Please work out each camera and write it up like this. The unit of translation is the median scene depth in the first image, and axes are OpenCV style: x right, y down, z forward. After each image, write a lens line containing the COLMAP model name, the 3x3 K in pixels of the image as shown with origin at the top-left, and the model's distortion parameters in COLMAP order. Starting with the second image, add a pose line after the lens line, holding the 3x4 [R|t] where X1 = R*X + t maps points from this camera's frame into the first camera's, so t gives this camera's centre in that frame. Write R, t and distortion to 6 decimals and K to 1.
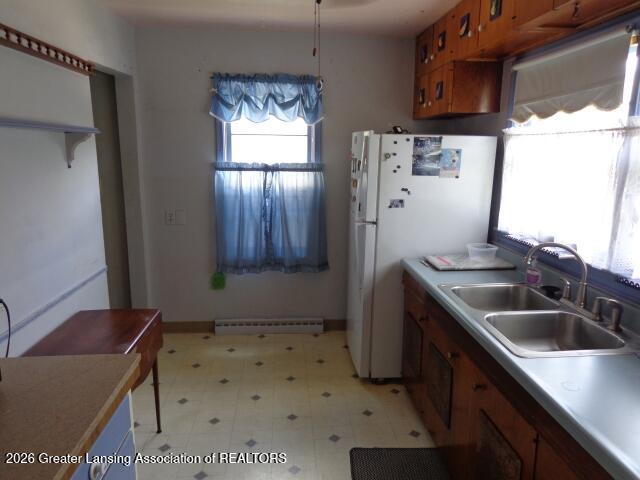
lens RADIAL K [[448.7, 0, 324.4], [0, 448.7, 241.4], [0, 0, 1]] dist [0.000313, -0.000239]
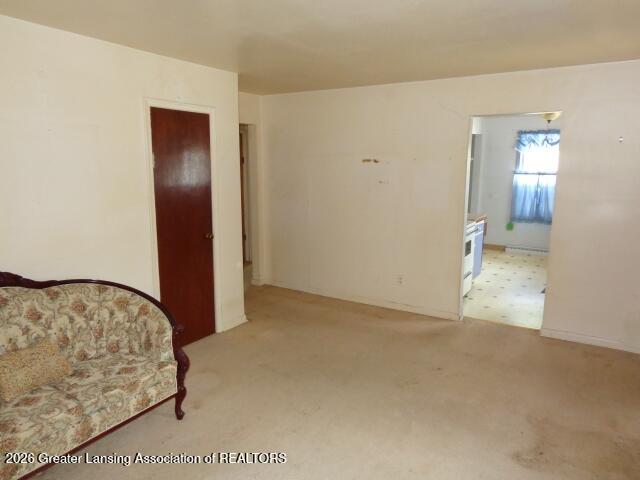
lens RADIAL K [[448.7, 0, 324.4], [0, 448.7, 241.4], [0, 0, 1]] dist [0.000313, -0.000239]
pose [[0.797852, 0.098836, -0.594697, 0.360167], [-0.114929, 0.993314, 0.010895, 0.256335], [0.591797, 0.059655, 0.803876, -1.323120]]
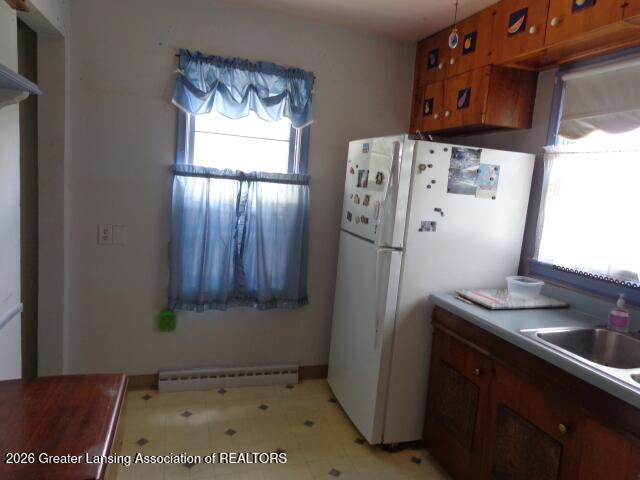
lens RADIAL K [[448.7, 0, 324.4], [0, 448.7, 241.4], [0, 0, 1]] dist [0.000313, -0.000239]
pose [[0.970781, 0.031806, 0.237851, -0.176312], [-0.017080, 0.997822, -0.063718, -0.001234], [-0.239360, 0.057794, 0.969209, 0.208589]]
